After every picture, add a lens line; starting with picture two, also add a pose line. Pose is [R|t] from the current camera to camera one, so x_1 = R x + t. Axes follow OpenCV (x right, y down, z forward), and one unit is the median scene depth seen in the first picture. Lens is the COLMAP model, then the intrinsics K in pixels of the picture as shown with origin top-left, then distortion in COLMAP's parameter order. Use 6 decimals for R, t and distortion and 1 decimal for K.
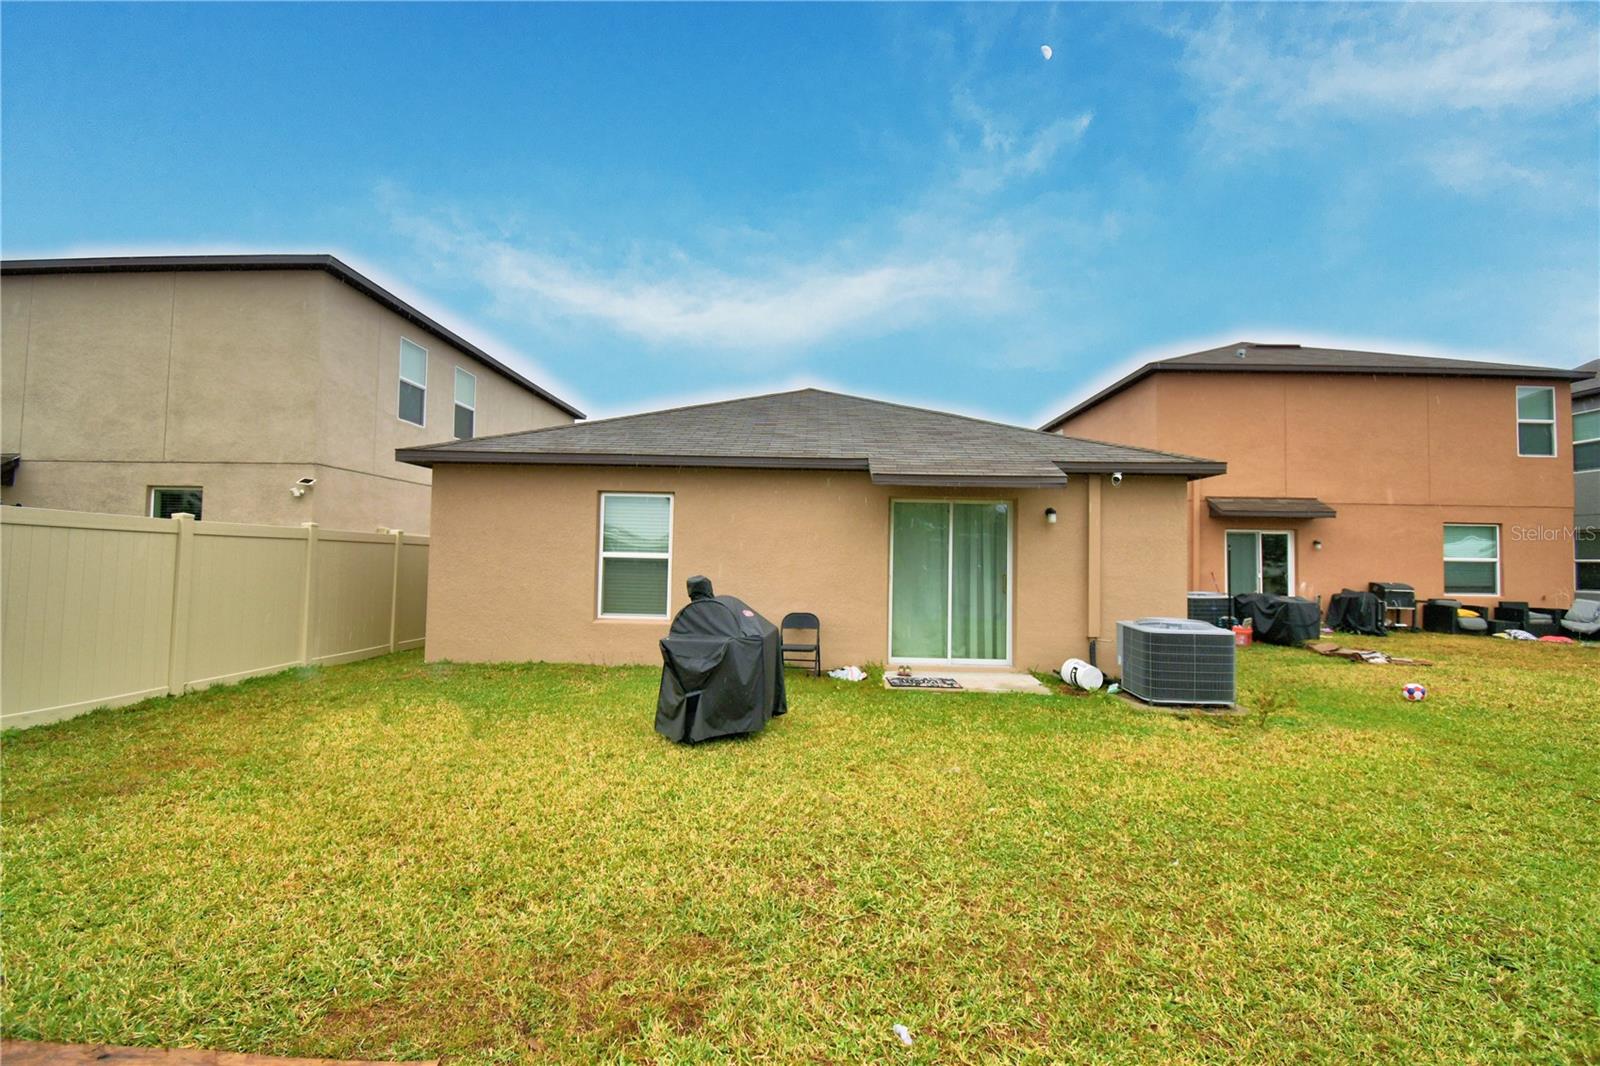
lens RADIAL K [[702.2, 0, 806.7], [0, 702.2, 537.0], [0, 0, 1]] dist [0.012100, -0.020666]
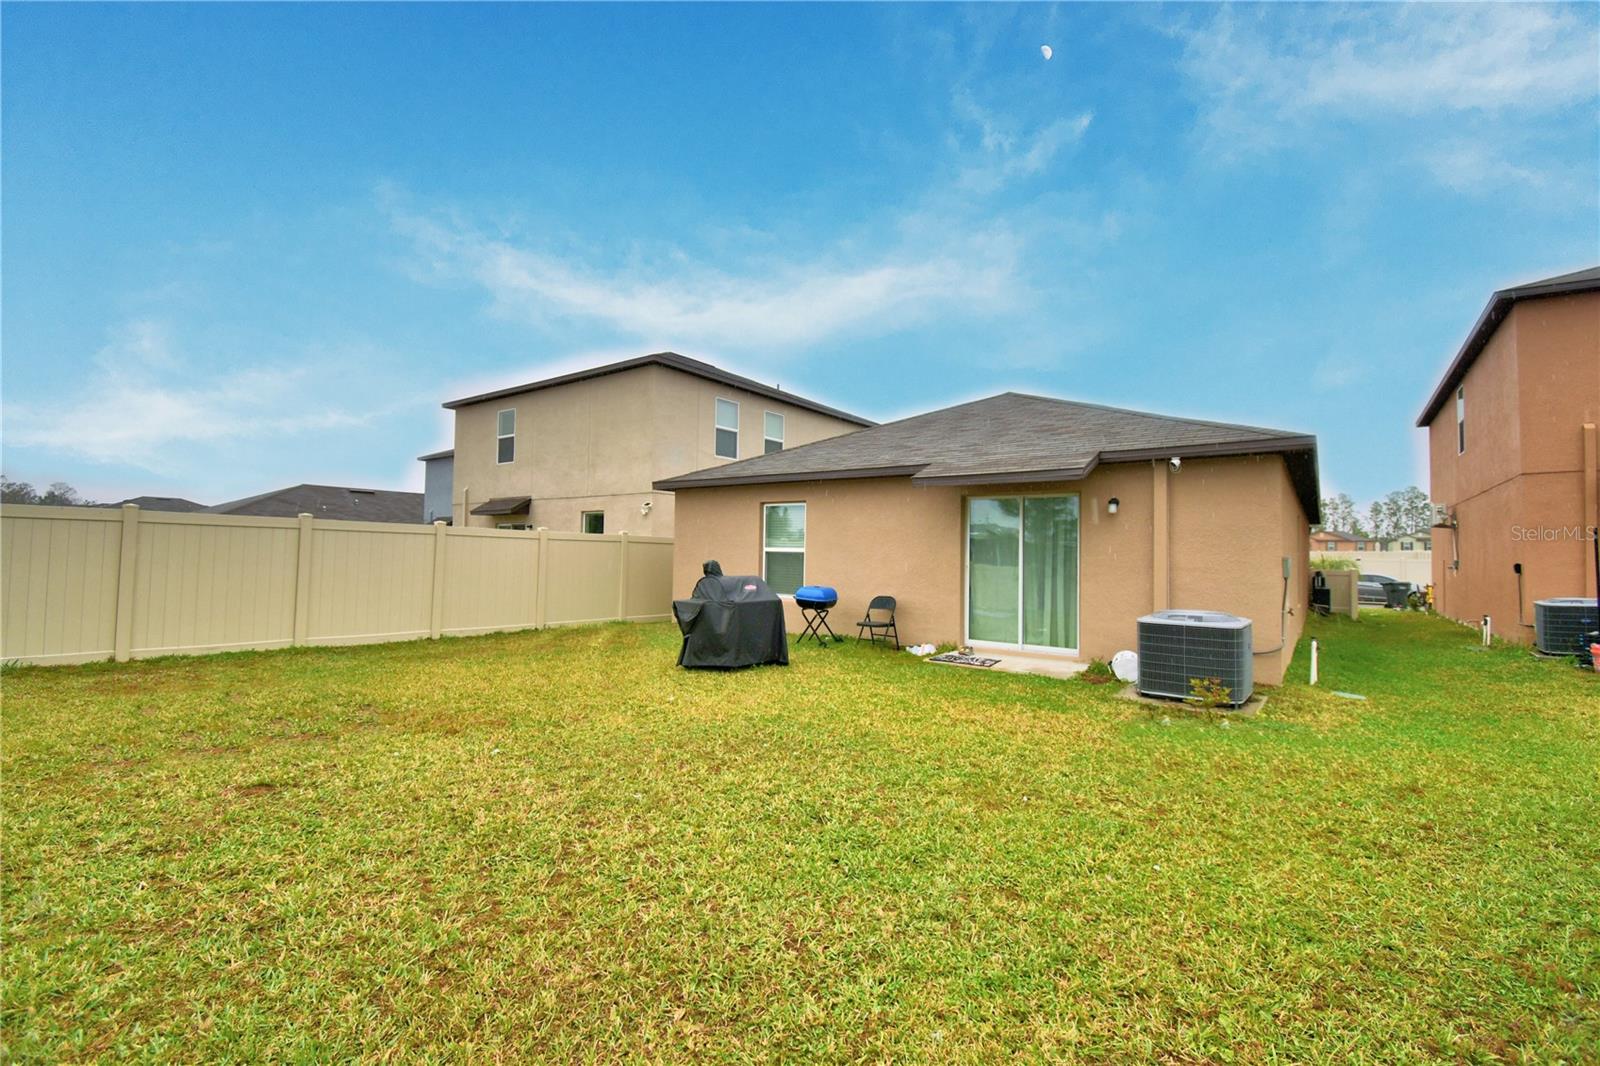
lens RADIAL K [[702.2, 0, 791.2], [0, 702.2, 527.2], [0, 0, 1]] dist [0.012100, -0.020666]
pose [[0.809968, -0.027759, -0.585817, 0.544322], [0.017211, 0.999574, -0.023568, 0.014859], [0.586222, 0.009007, 0.810100, -0.067607]]
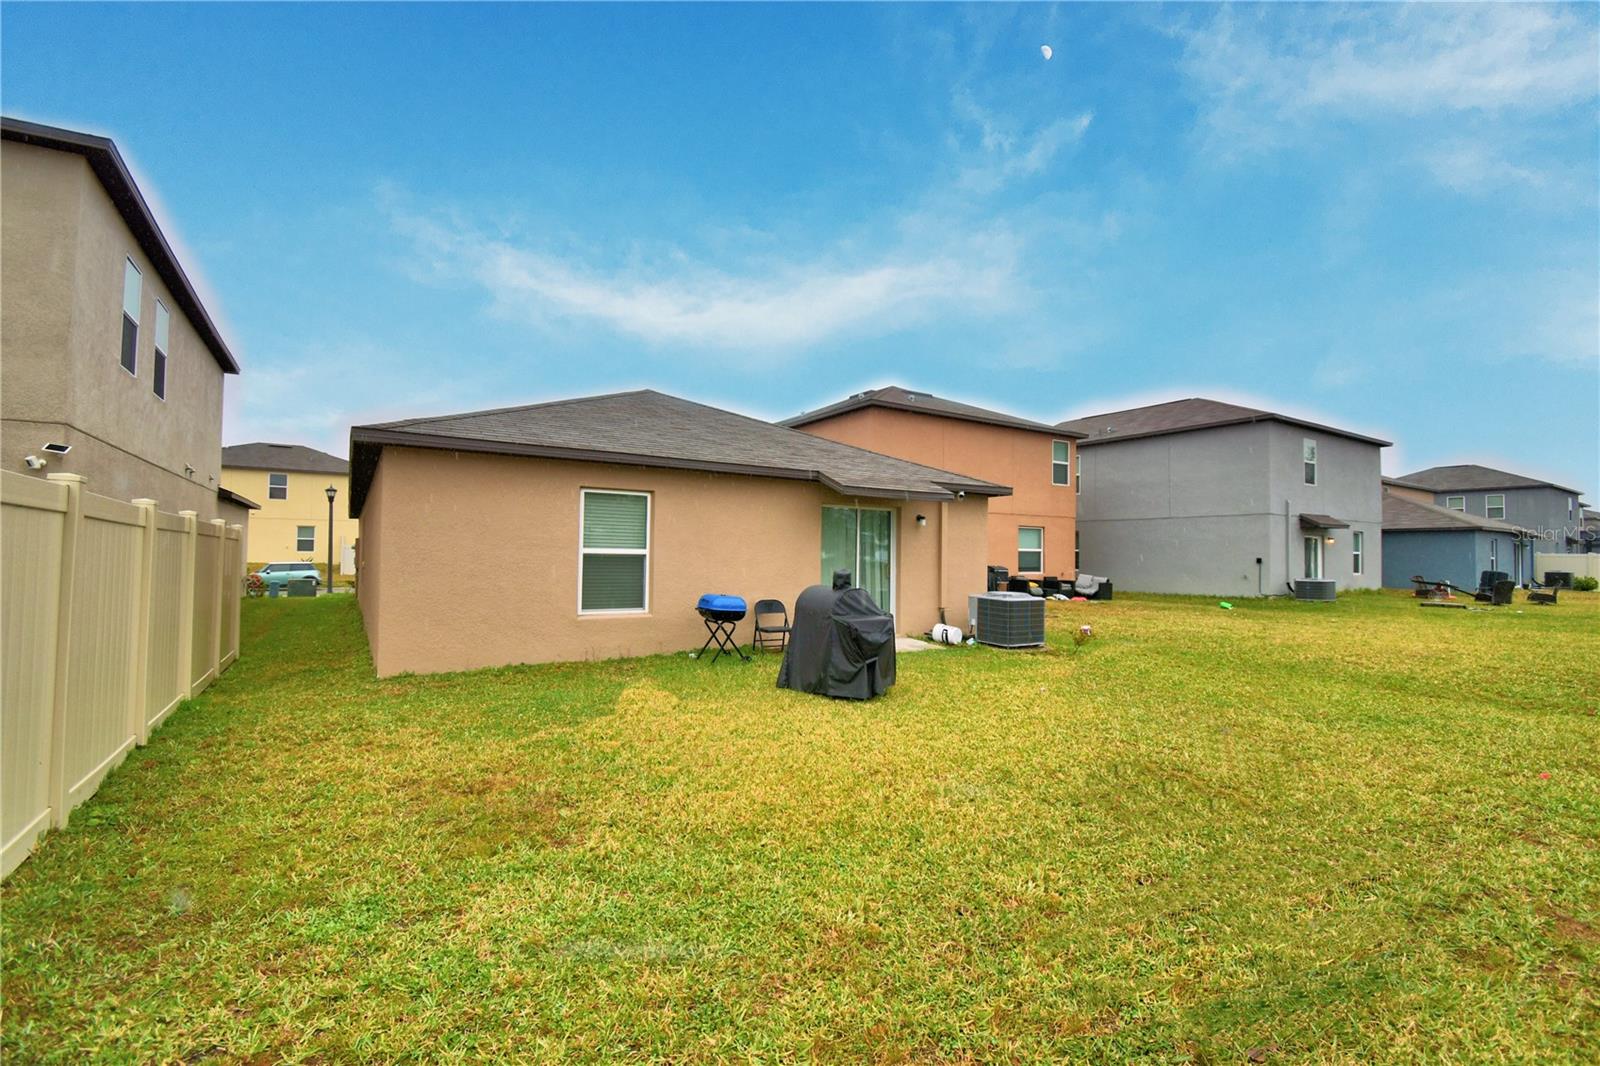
lens RADIAL K [[702.2, 0, 799.4], [0, 702.2, 536.9], [0, 0, 1]] dist [0.012100, -0.020666]
pose [[0.826064, 0.005320, 0.563552, -0.596627], [-0.012574, 0.999881, 0.008993, -0.007477], [-0.563436, -0.014515, 0.826032, 0.007514]]
